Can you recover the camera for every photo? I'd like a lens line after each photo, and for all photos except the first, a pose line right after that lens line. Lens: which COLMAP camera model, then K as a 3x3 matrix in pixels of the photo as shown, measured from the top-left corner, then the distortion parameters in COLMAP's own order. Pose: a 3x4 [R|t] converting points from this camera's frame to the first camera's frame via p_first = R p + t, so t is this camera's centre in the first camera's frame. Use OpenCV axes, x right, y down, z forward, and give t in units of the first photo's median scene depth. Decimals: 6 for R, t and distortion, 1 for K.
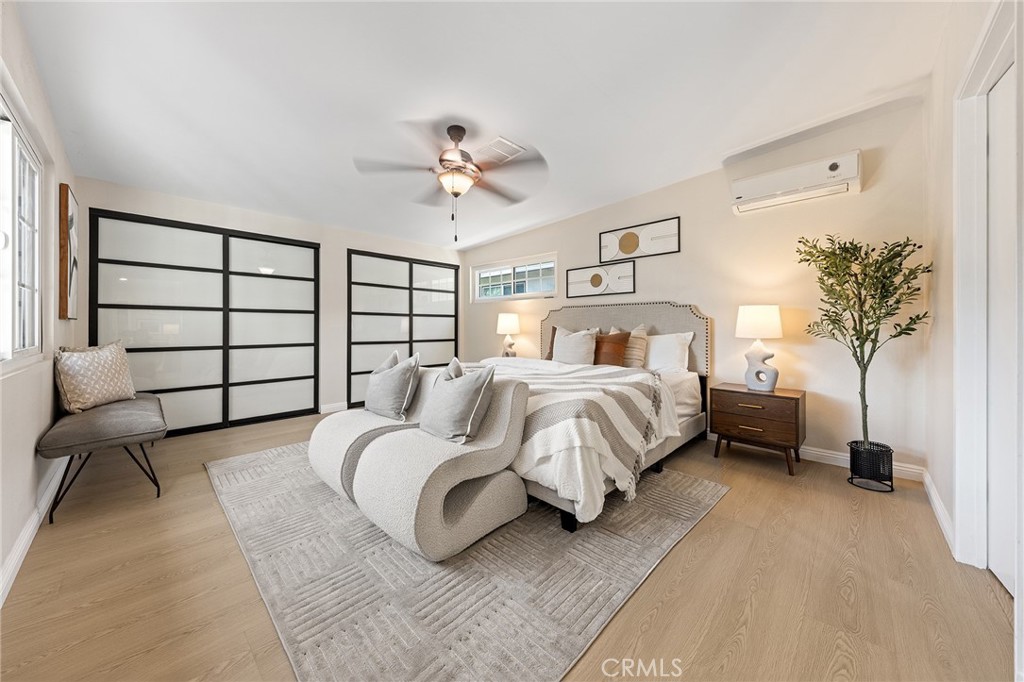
lens RADIAL K [[356.9, 0, 512.8], [0, 356.9, 329.0], [0, 0, 1]] dist [0.001339, -0.000111]
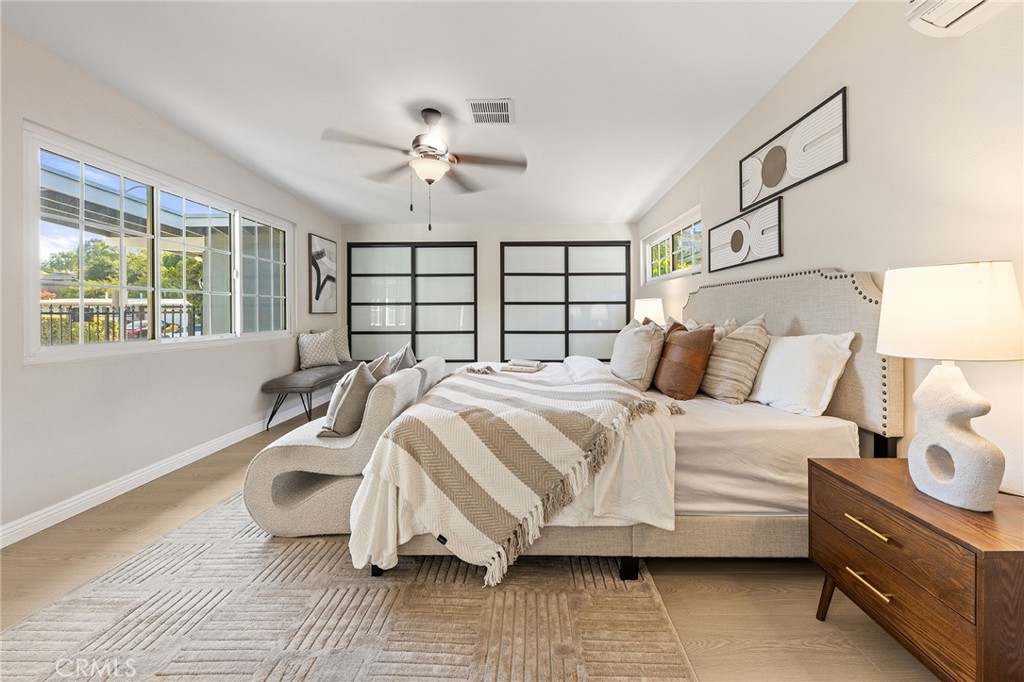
lens RADIAL K [[390.5, 0, 514.7], [0, 390.5, 314.5], [0, 0, 1]] dist [0.000465, -0.000016]
pose [[0.685839, -0.002520, -0.727749, 0.482097], [0.003017, 0.999995, -0.000619, -0.013254], [0.727747, -0.001771, 0.685843, 0.288472]]
